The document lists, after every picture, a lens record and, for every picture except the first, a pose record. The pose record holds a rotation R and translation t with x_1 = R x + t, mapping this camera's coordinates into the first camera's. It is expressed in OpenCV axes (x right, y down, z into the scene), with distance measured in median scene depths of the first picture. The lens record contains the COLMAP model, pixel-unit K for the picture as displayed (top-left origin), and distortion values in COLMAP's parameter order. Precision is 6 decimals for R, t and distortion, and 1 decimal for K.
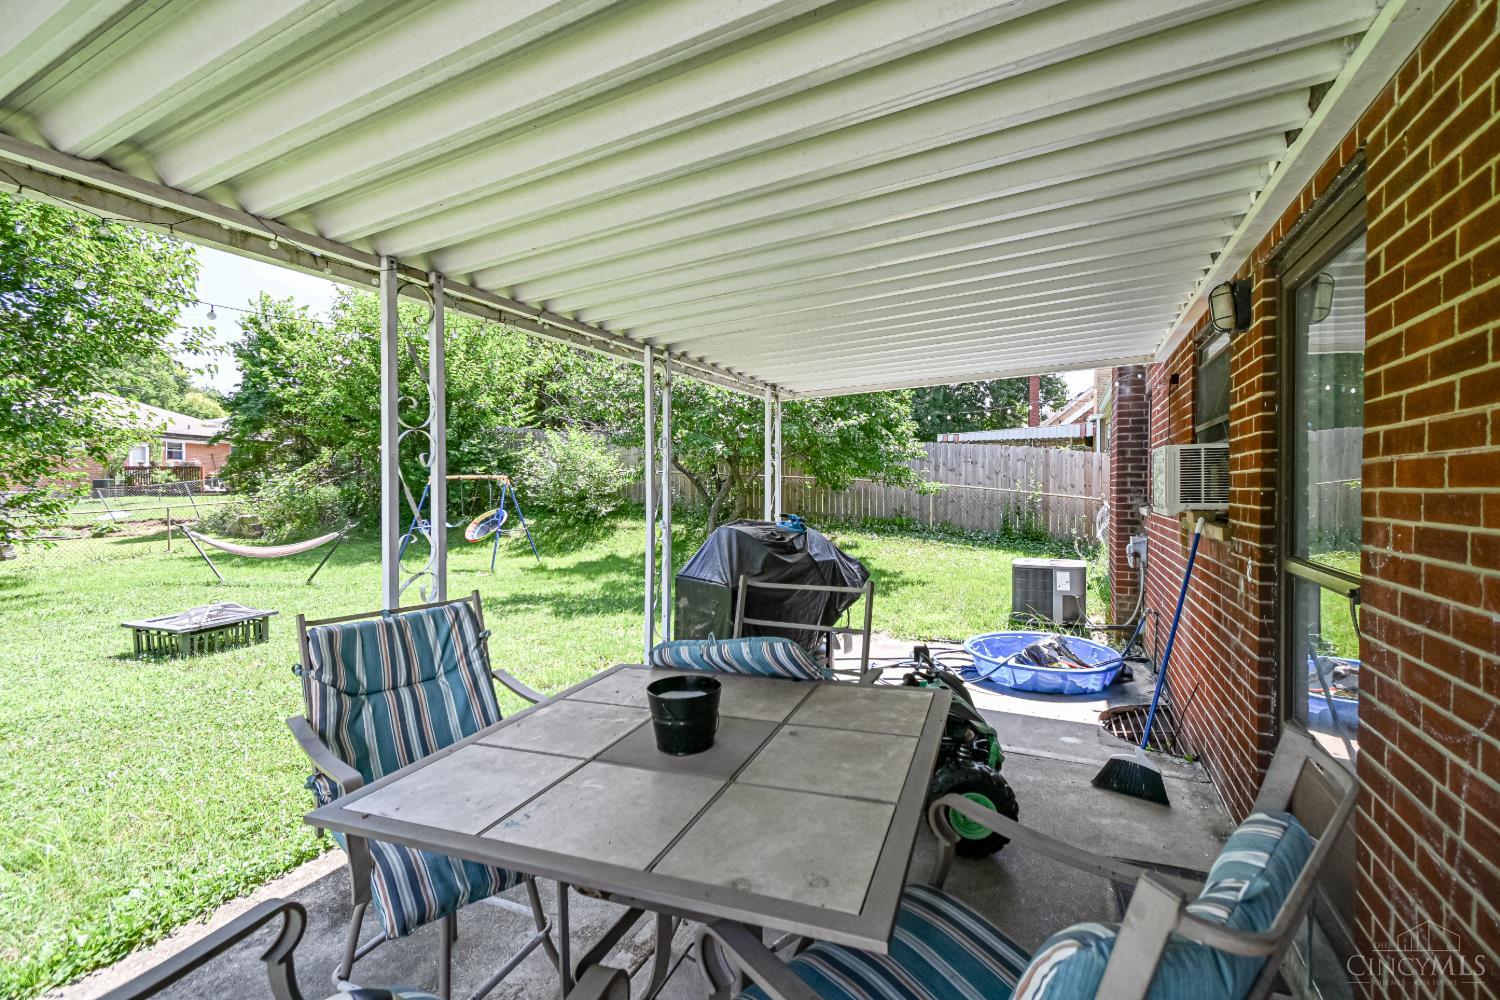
lens RADIAL K [[659.0, 0, 757.3], [0, 659.0, 493.6], [0, 0, 1]] dist [0.000557, -0.000316]
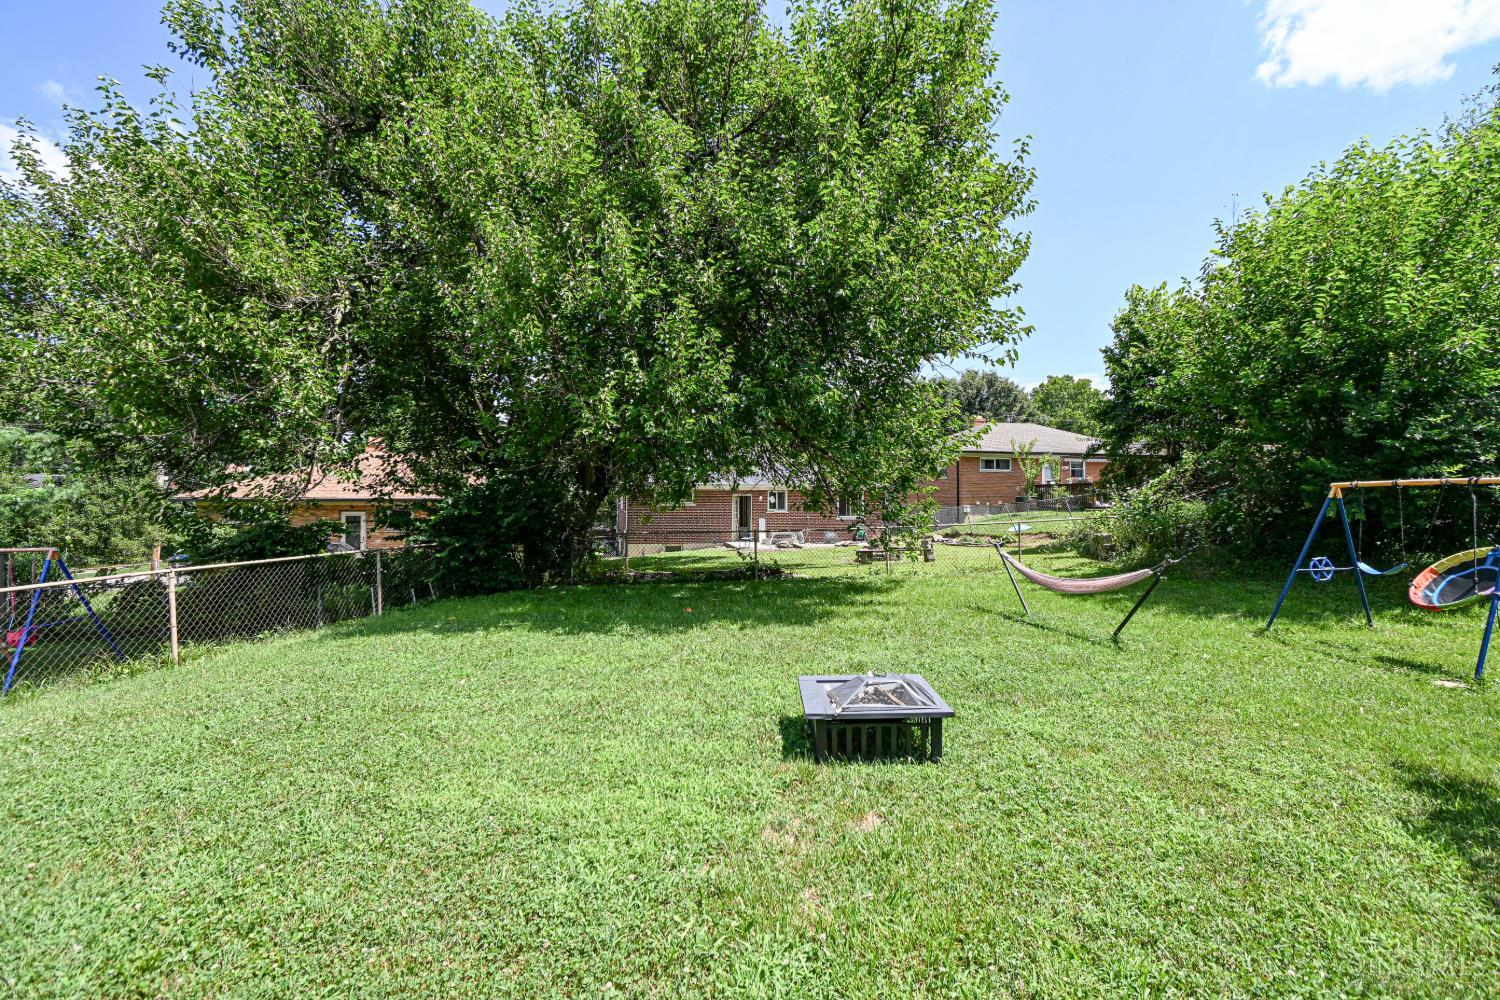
lens RADIAL K [[659.0, 0, 760.5], [0, 659.0, 503.6], [0, 0, 1]] dist [0.000557, -0.000316]
pose [[0.348155, 0.002651, -0.937433, -0.105299], [-0.013558, 0.999906, -0.002207, 0.000580], [0.937339, 0.013478, 0.348158, 0.266485]]
